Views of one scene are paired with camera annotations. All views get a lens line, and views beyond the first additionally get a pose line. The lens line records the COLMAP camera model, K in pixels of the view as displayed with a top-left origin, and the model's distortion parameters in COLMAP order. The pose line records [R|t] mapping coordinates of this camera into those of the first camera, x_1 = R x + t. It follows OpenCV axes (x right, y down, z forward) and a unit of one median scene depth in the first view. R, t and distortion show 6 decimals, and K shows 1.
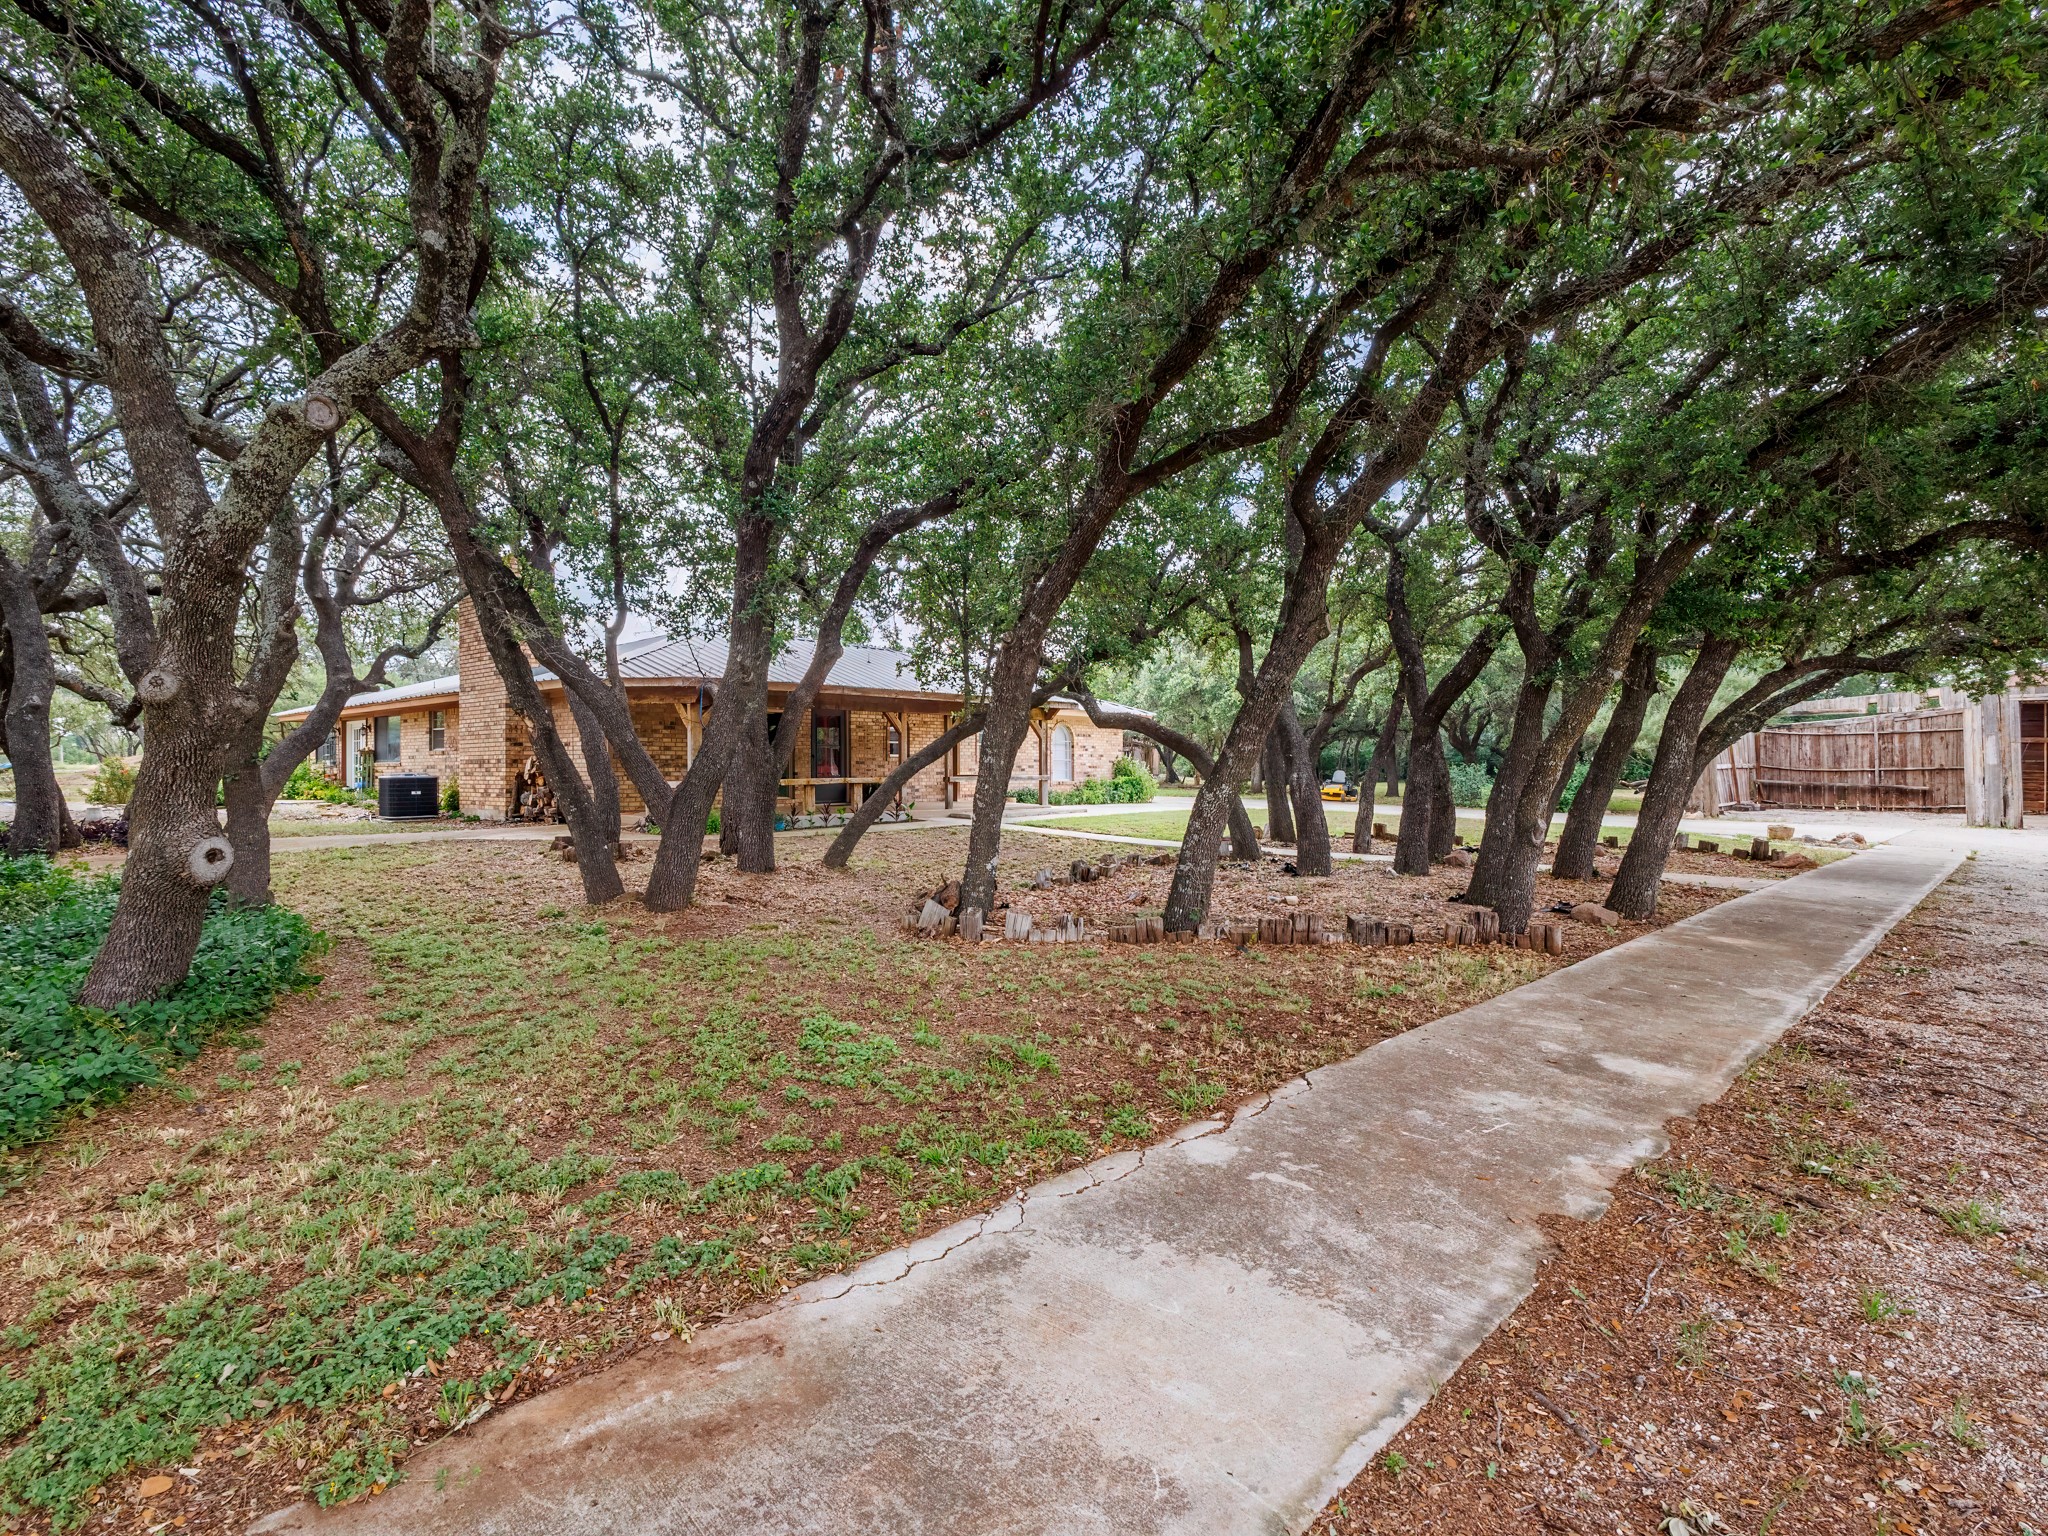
lens RADIAL K [[1086.8, 0, 1023.7], [0, 1086.8, 767.0], [0, 0, 1]] dist [-0.001249, -0.000201]
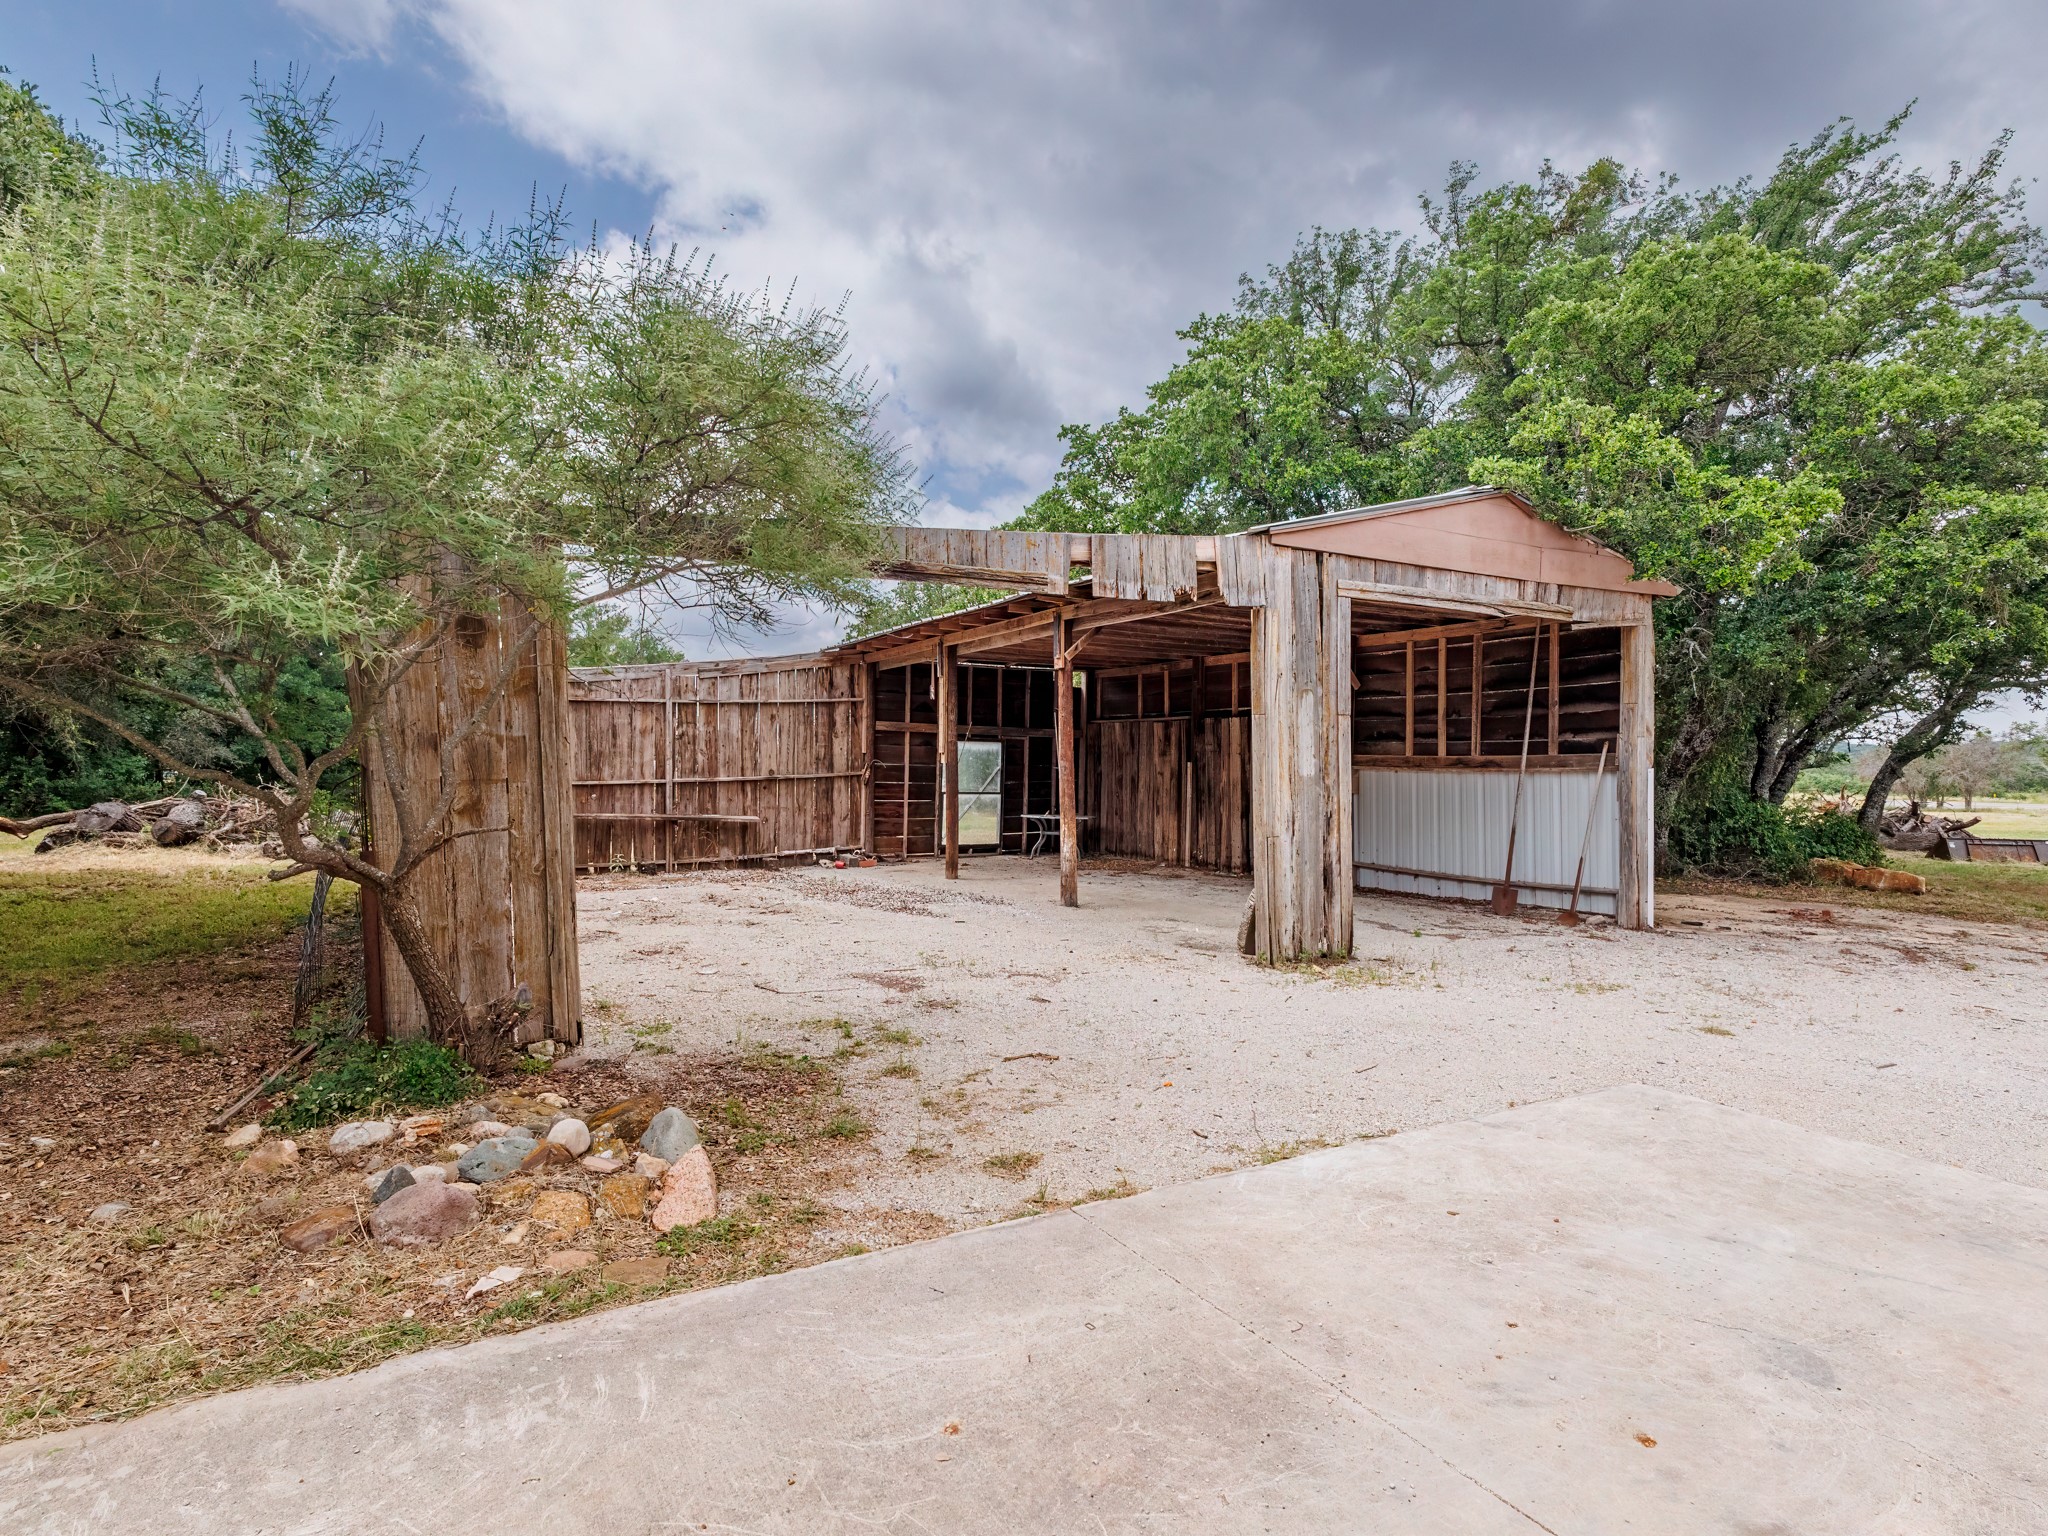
lens RADIAL K [[1086.8, 0, 1024.1], [0, 1086.8, 768.8], [0, 0, 1]] dist [-0.001249, -0.000201]
pose [[0.310339, -0.003875, 0.950618, 0.402529], [0.001443, 0.999992, 0.003605, -0.004716], [-0.950625, 0.000254, 0.310343, 0.725831]]
